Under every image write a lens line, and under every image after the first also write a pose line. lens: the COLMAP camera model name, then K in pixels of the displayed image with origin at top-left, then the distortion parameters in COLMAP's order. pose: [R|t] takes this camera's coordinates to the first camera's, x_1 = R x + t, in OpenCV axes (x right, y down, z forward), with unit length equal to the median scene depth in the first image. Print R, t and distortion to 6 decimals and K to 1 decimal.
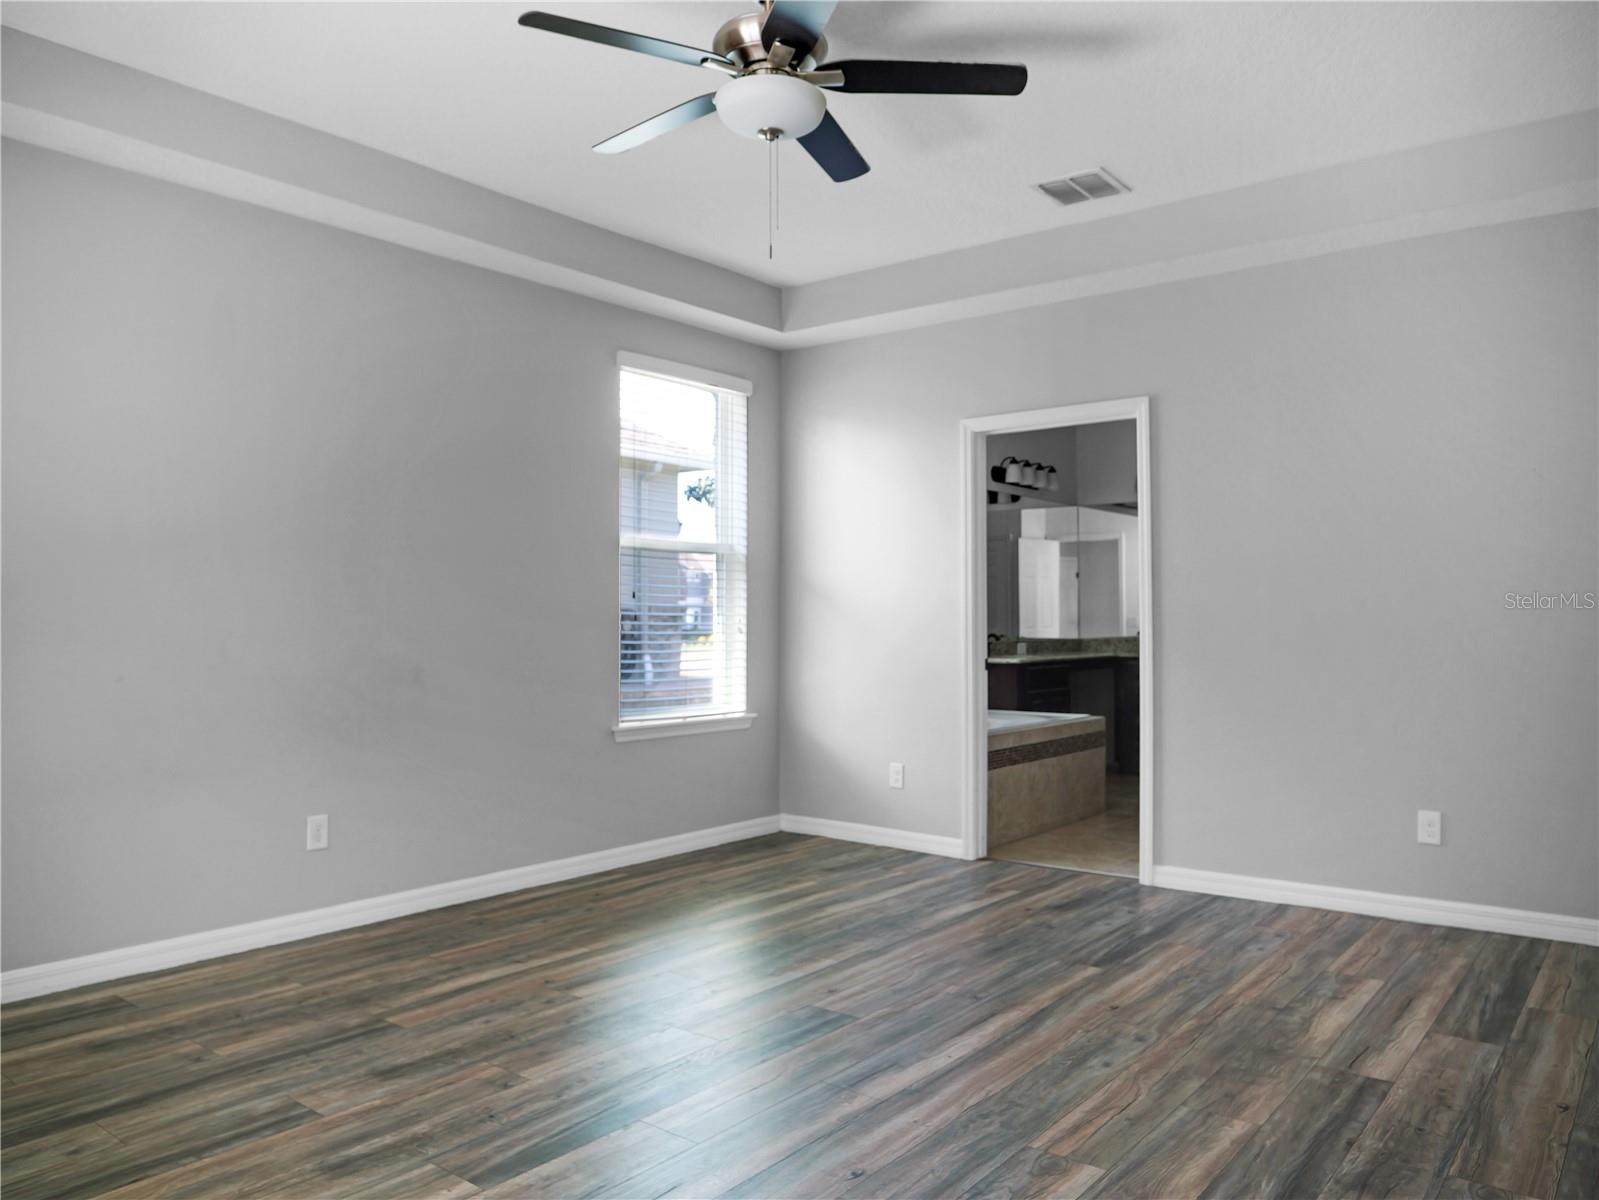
lens RADIAL K [[1151.6, 0, 793.9], [0, 1151.6, 601.5], [0, 0, 1]] dist [-0.049706, 0.014339]
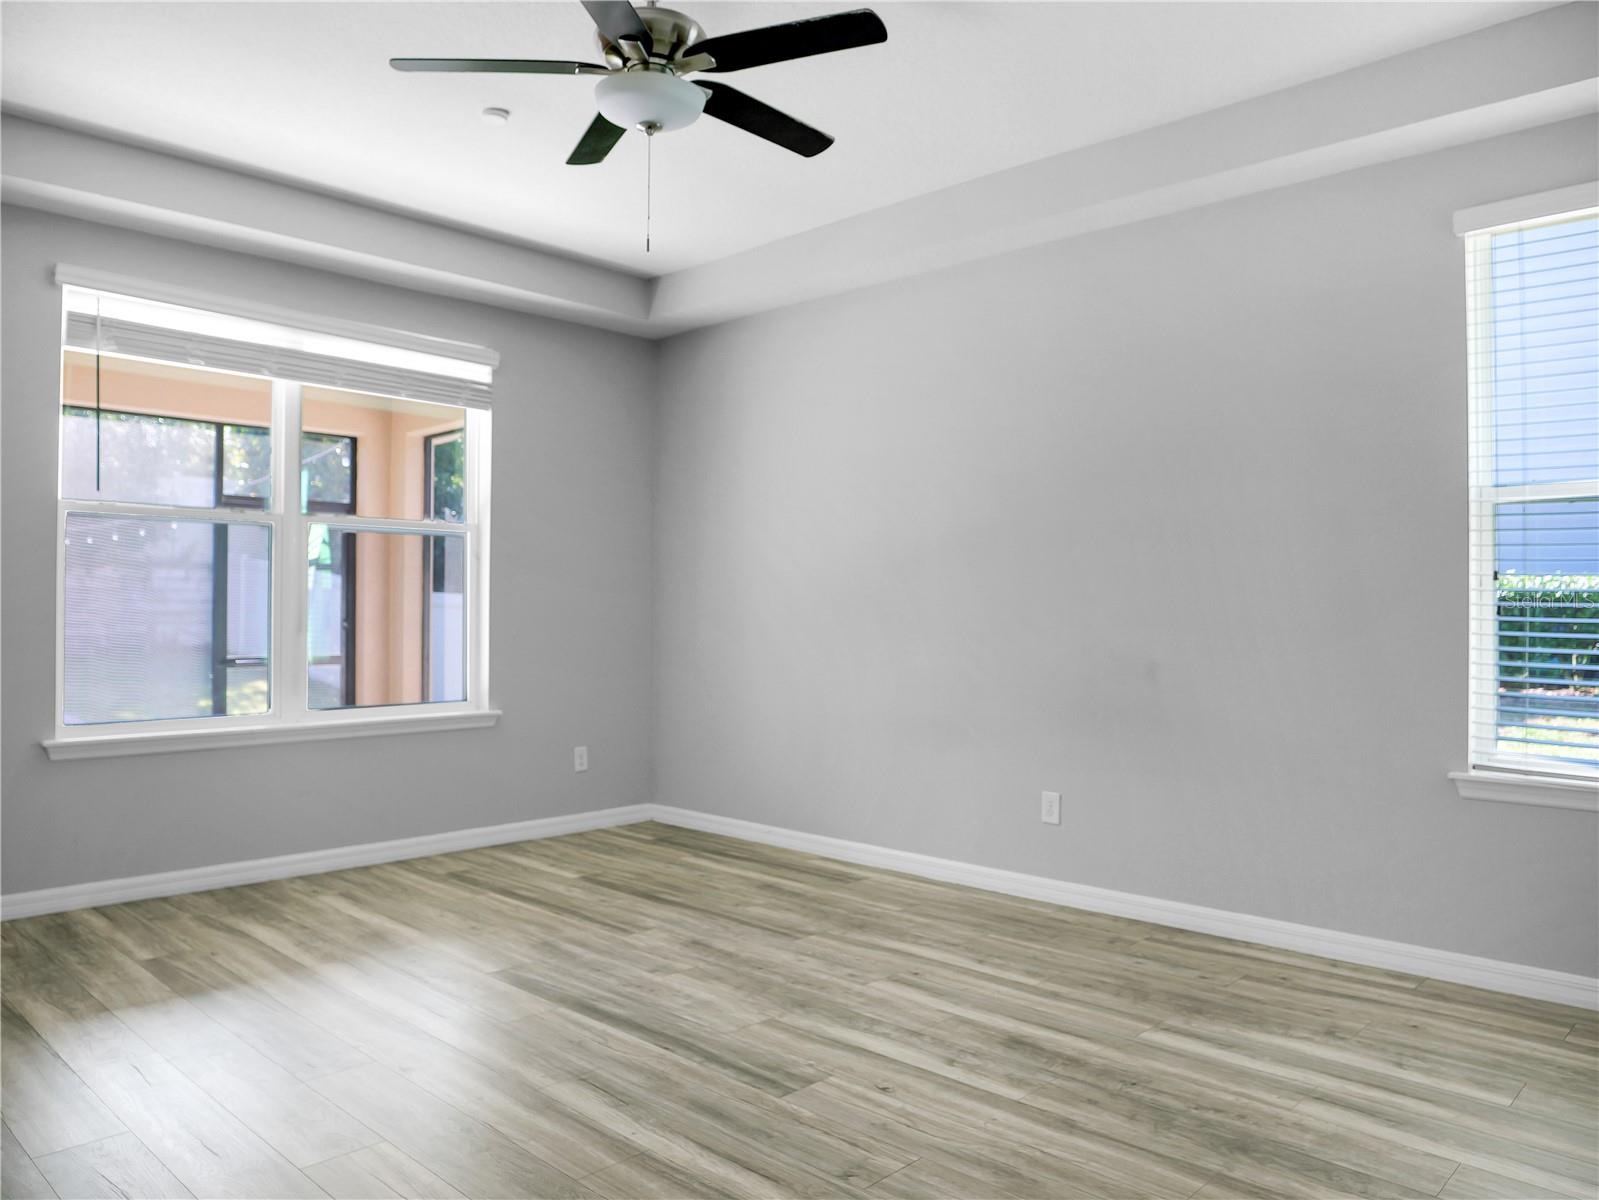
lens RADIAL K [[1151.6, 0, 796.9], [0, 1151.6, 602.3], [0, 0, 1]] dist [-0.049706, 0.014339]
pose [[-0.083177, -0.006126, -0.996516, 0.873518], [0.007591, 0.999948, -0.006780, 0.017950], [0.996506, -0.008128, -0.083126, 1.090482]]
